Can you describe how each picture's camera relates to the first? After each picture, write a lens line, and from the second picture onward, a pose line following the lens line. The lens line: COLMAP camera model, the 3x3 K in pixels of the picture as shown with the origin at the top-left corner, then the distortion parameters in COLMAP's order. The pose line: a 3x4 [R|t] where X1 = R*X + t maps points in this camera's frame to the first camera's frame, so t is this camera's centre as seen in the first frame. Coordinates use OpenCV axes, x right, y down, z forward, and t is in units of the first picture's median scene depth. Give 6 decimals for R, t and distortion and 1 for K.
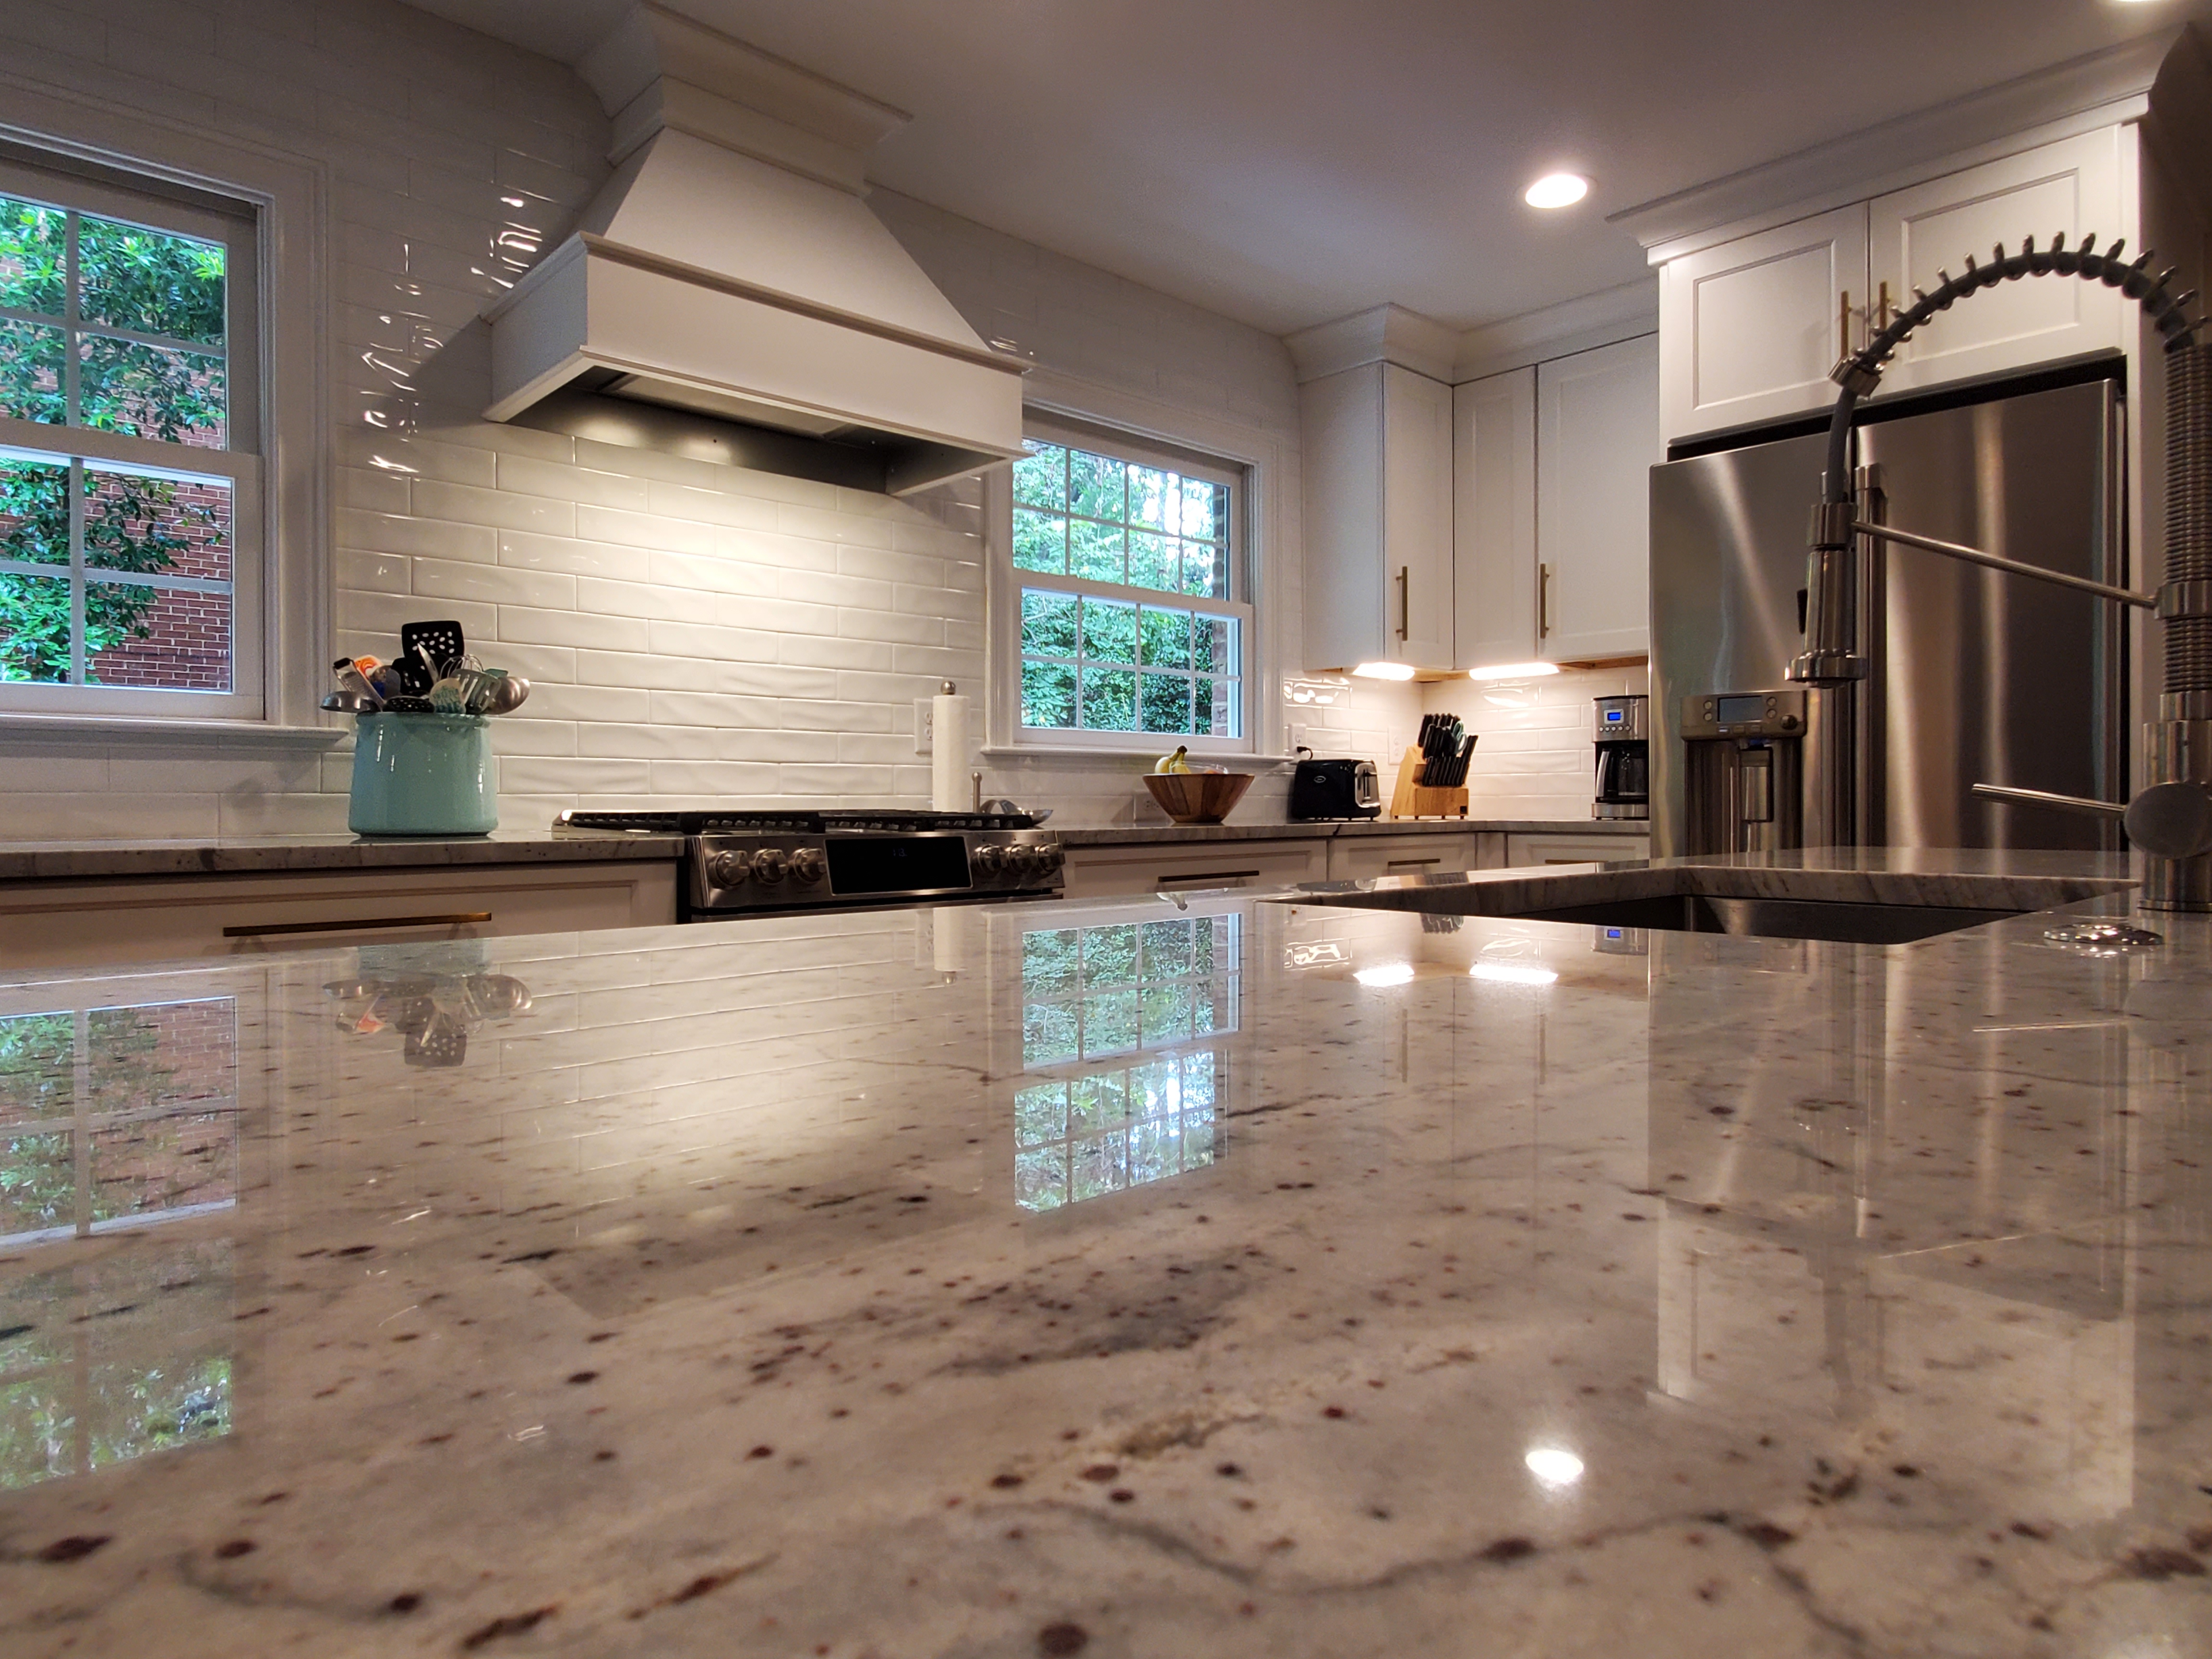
lens RADIAL K [[1308.5, 0, 1114.2], [0, 1308.5, 806.3], [0, 0, 1]] dist [0.001492, -0.000176]
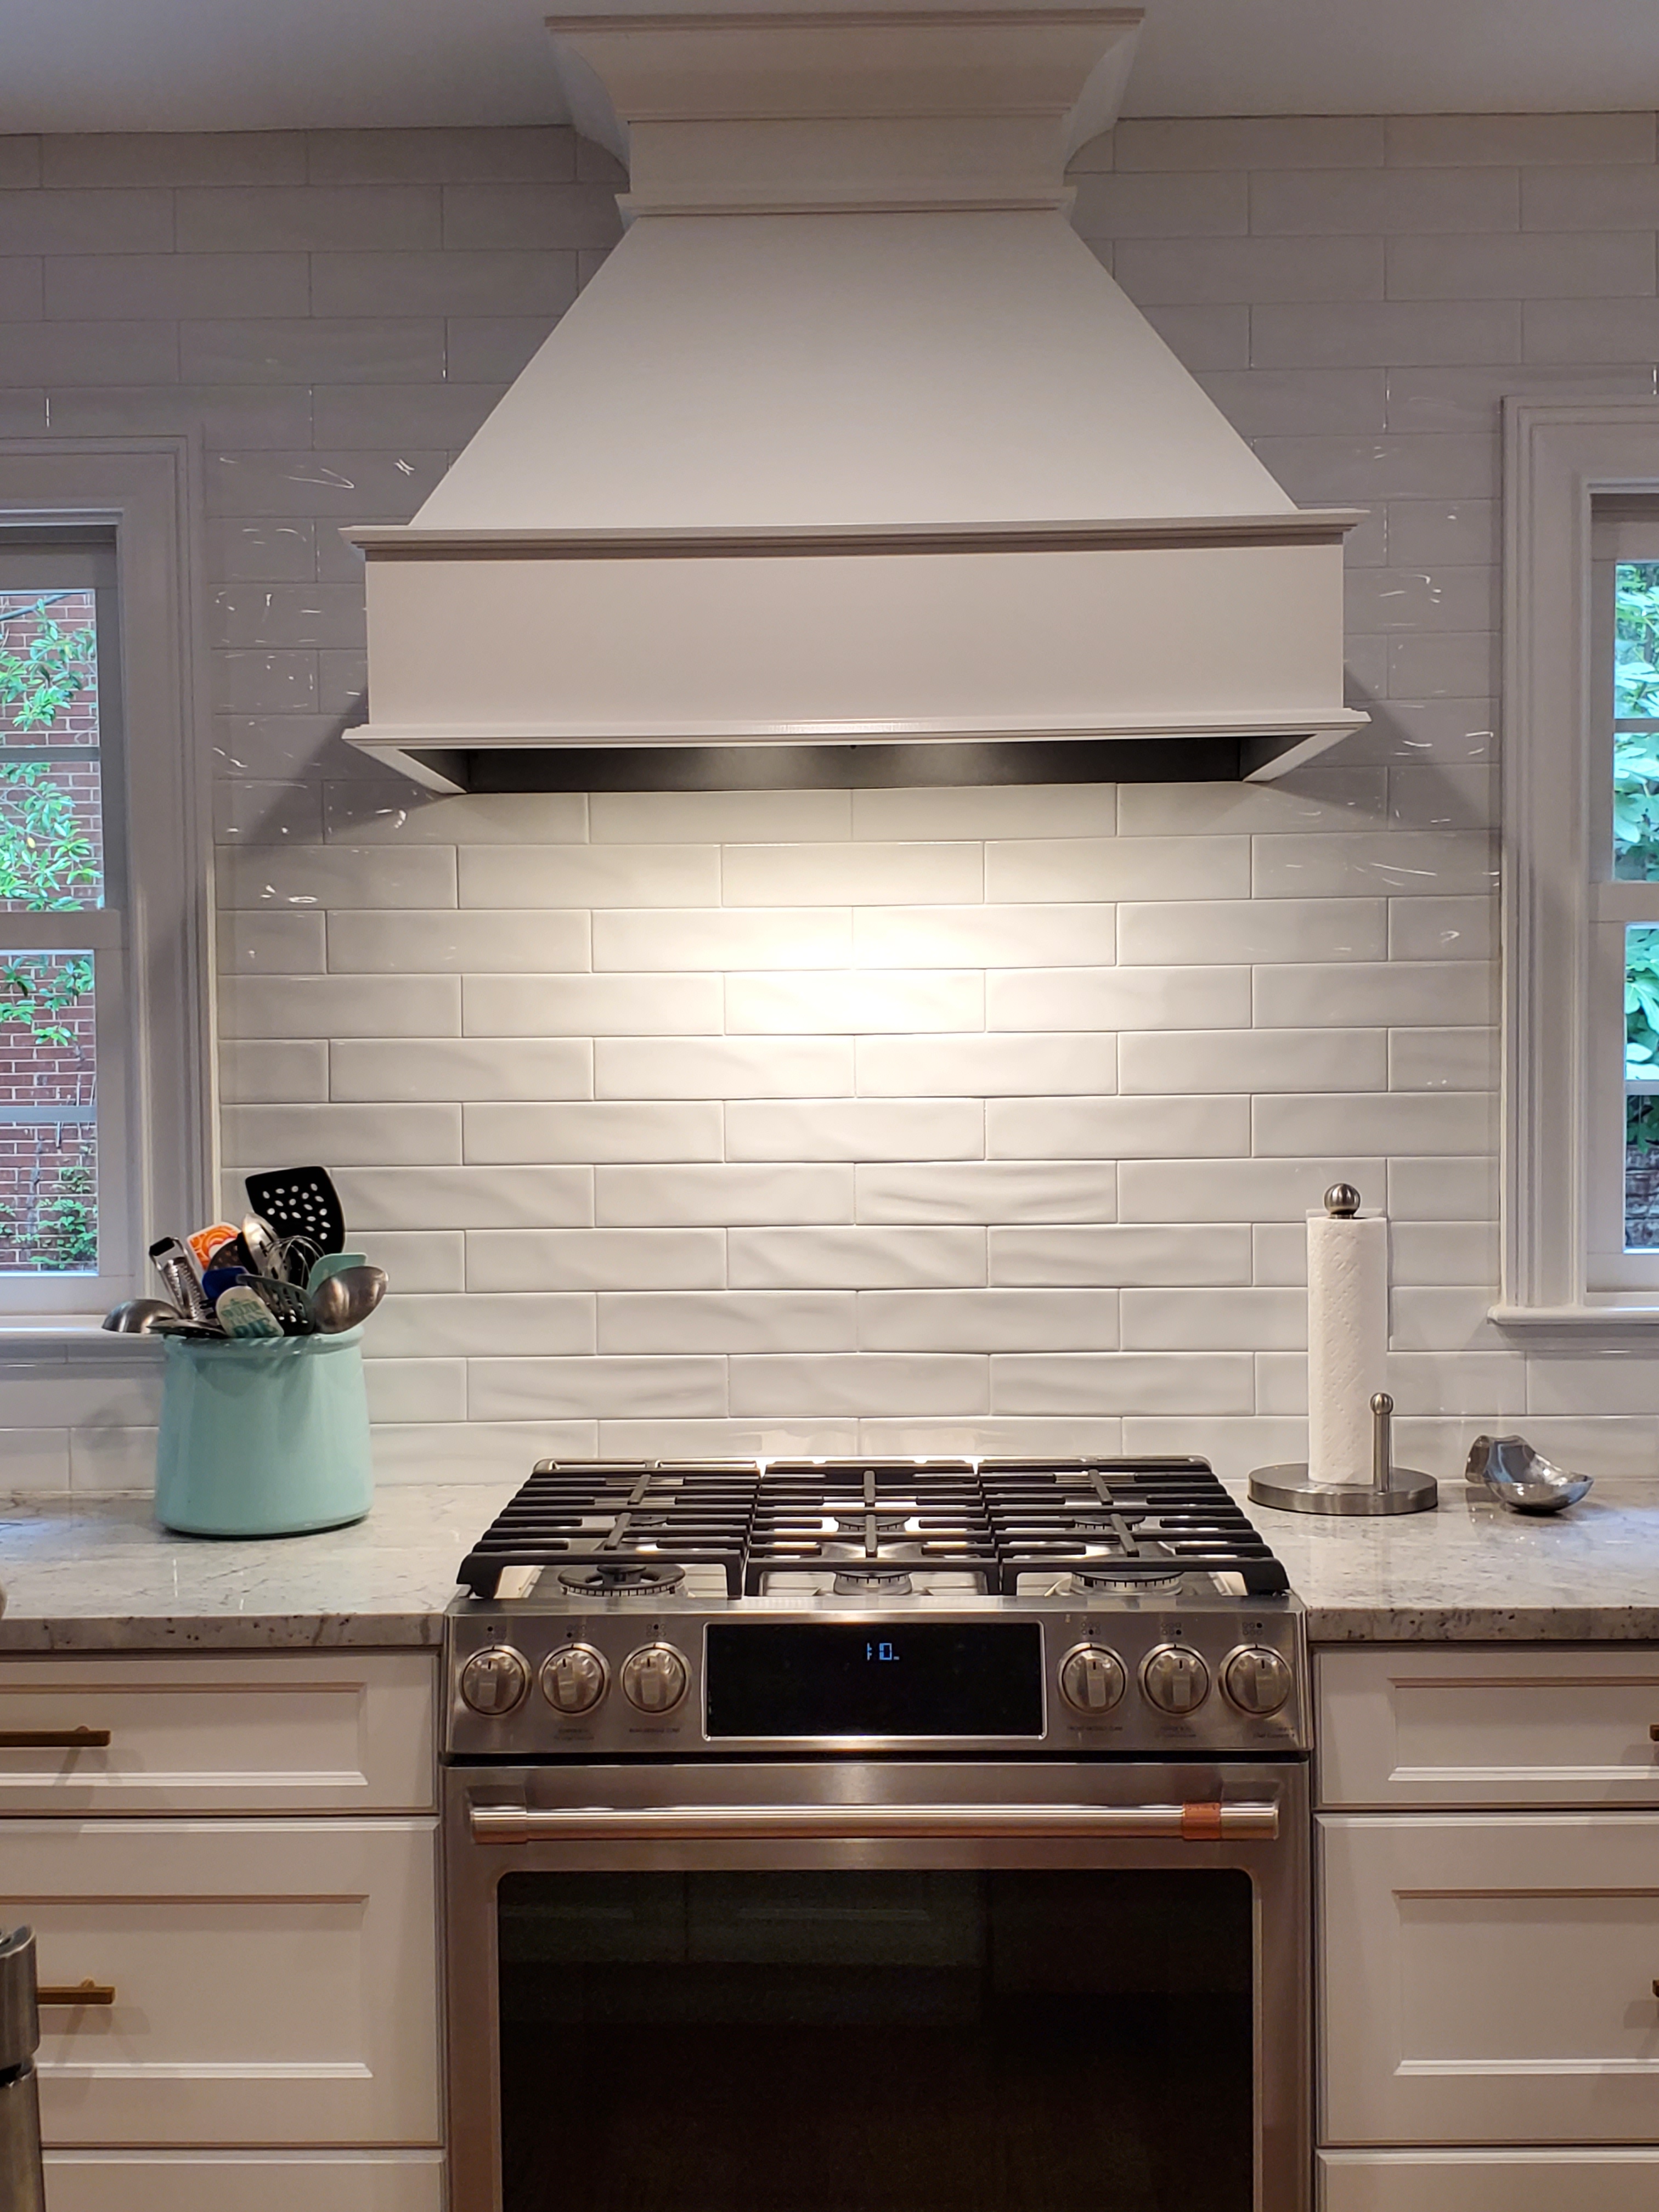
lens RADIAL K [[2629.2, 0, 813.0], [0, 2629.2, 1113.4], [0, 0, 1]] dist [0.294564, -1.155290]
pose [[0.714825, 0.015411, -0.699134, 0.398219], [0.008939, 0.999474, 0.031171, -0.153722], [0.699247, -0.028531, 0.714311, 0.211738]]
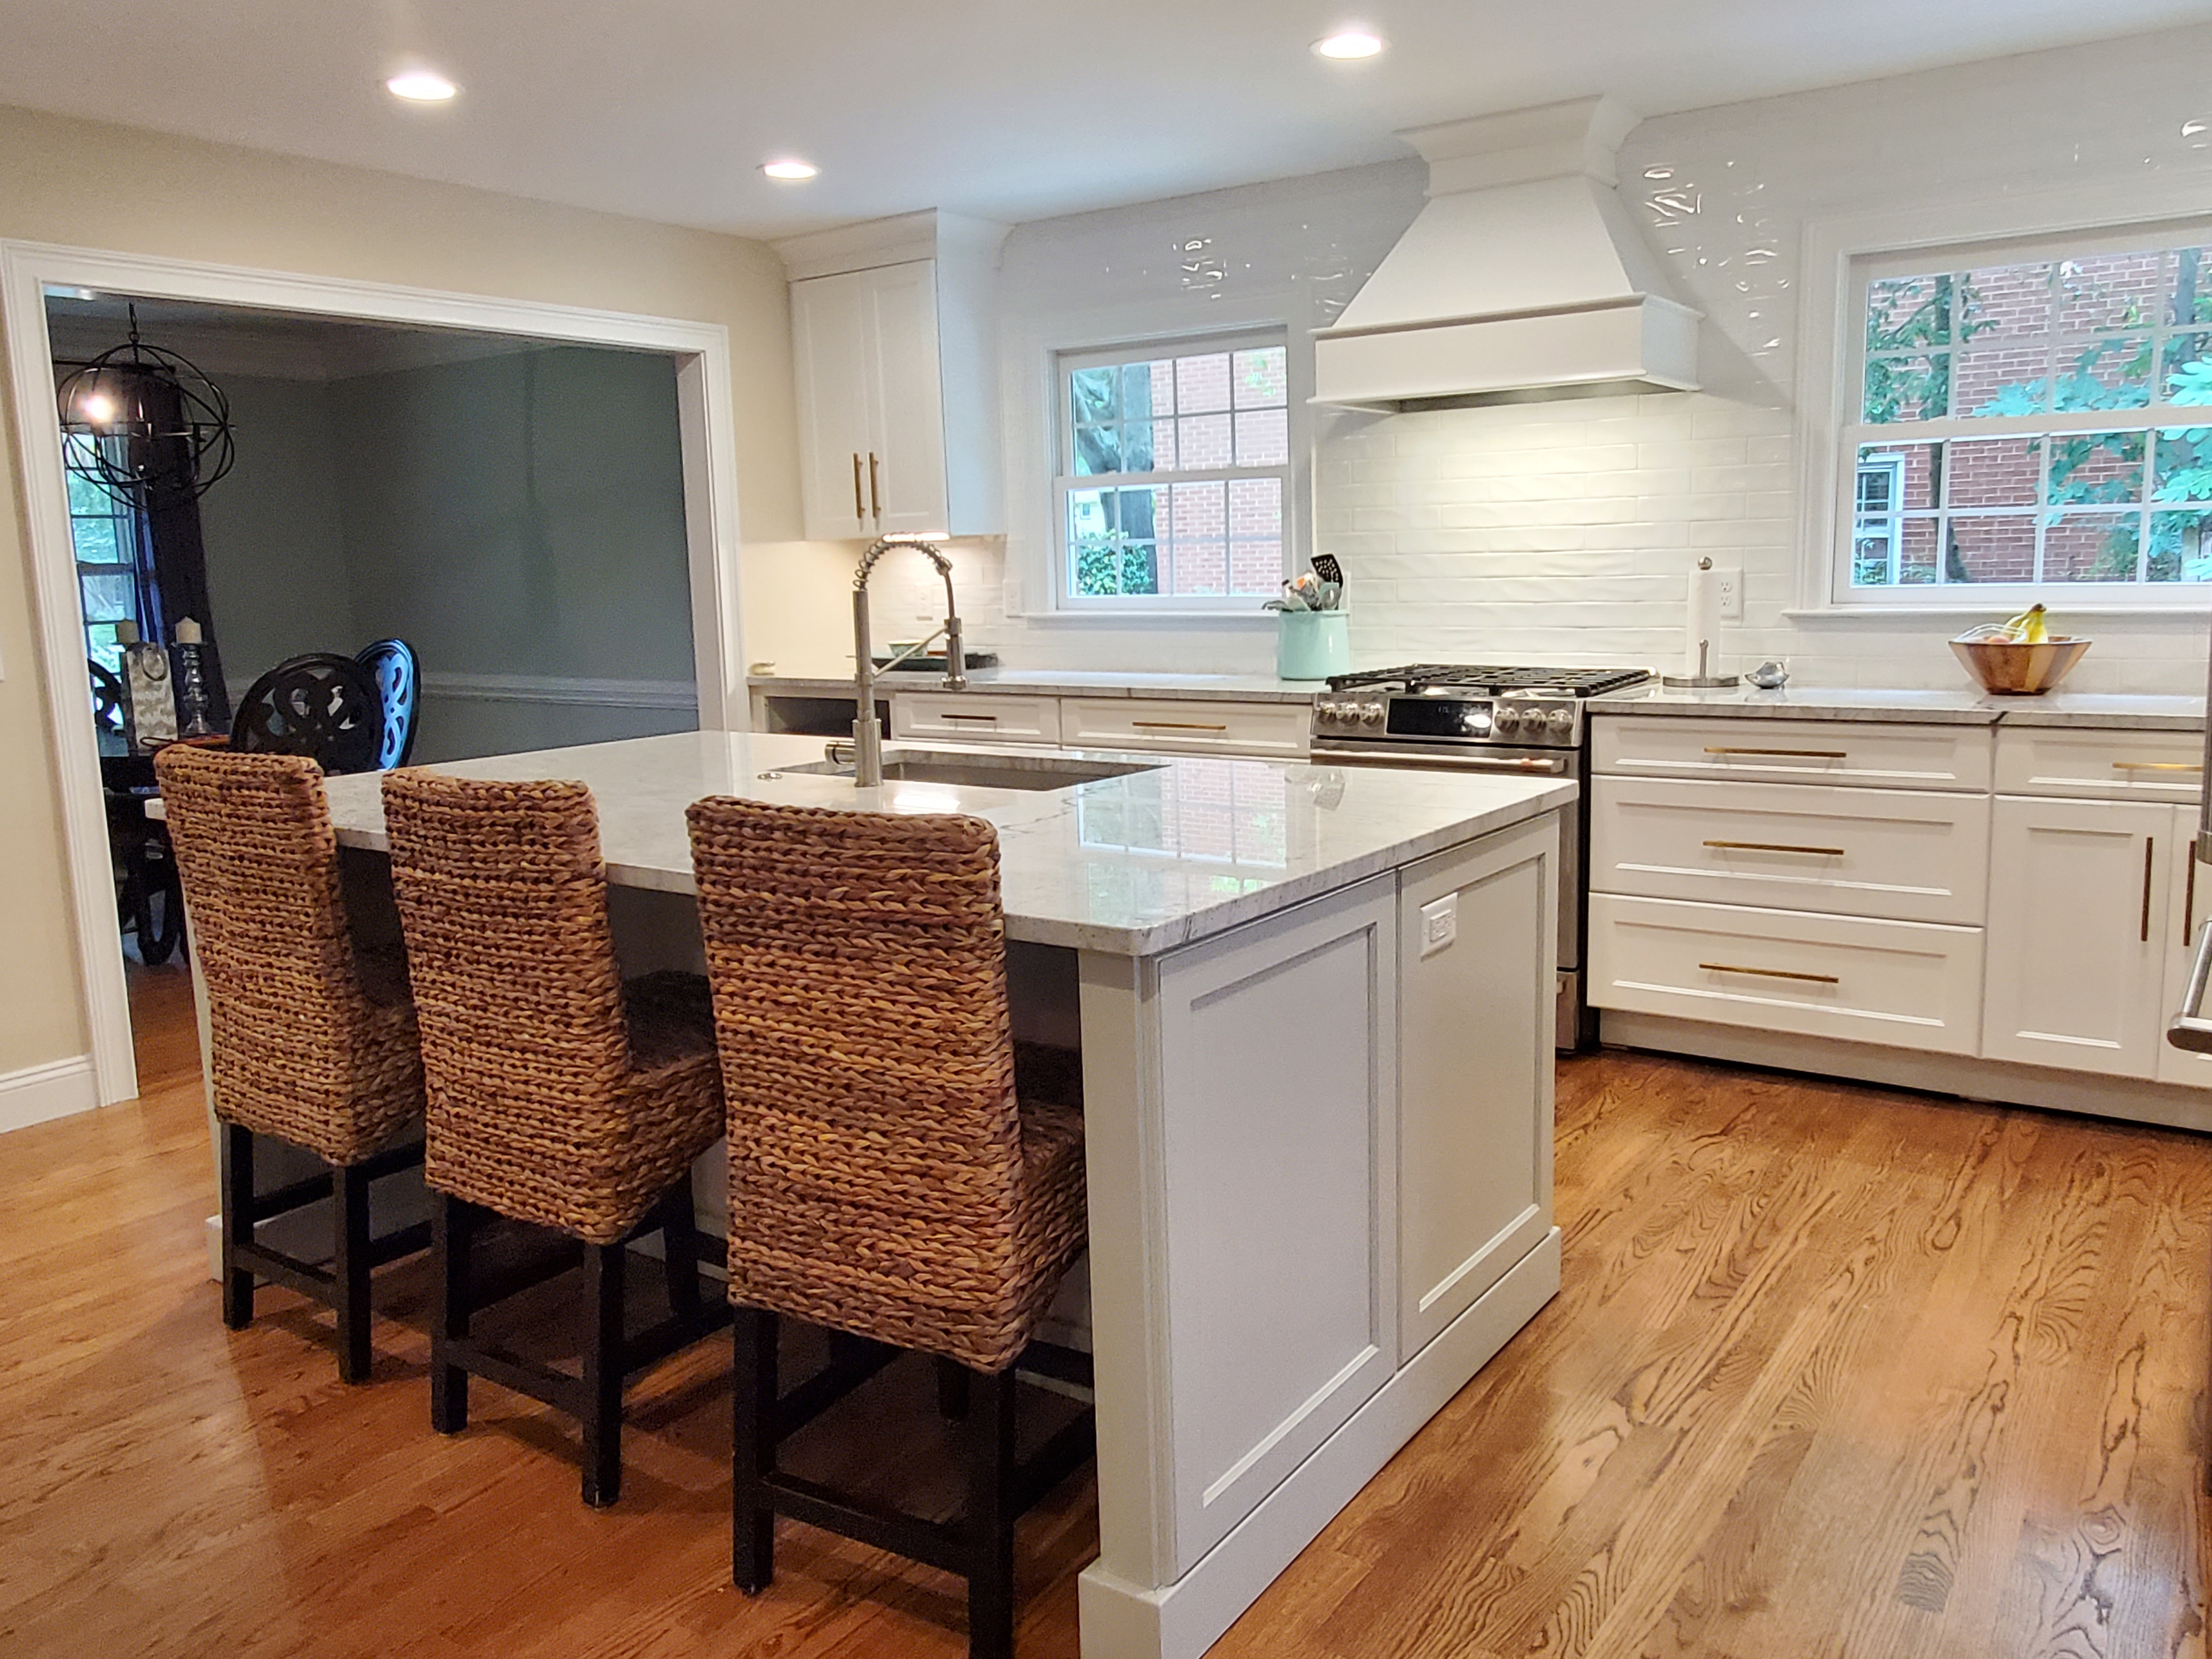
lens RADIAL K [[1661.7, 0, 1149.1], [0, 1661.7, 814.9], [0, 0, 1]] dist [-0.004473, -0.000011]
pose [[0.212423, 0.147041, -0.966051, 1.214369], [0.023092, 0.987582, 0.155396, -0.111374], [0.976905, -0.055318, 0.206390, 0.226049]]
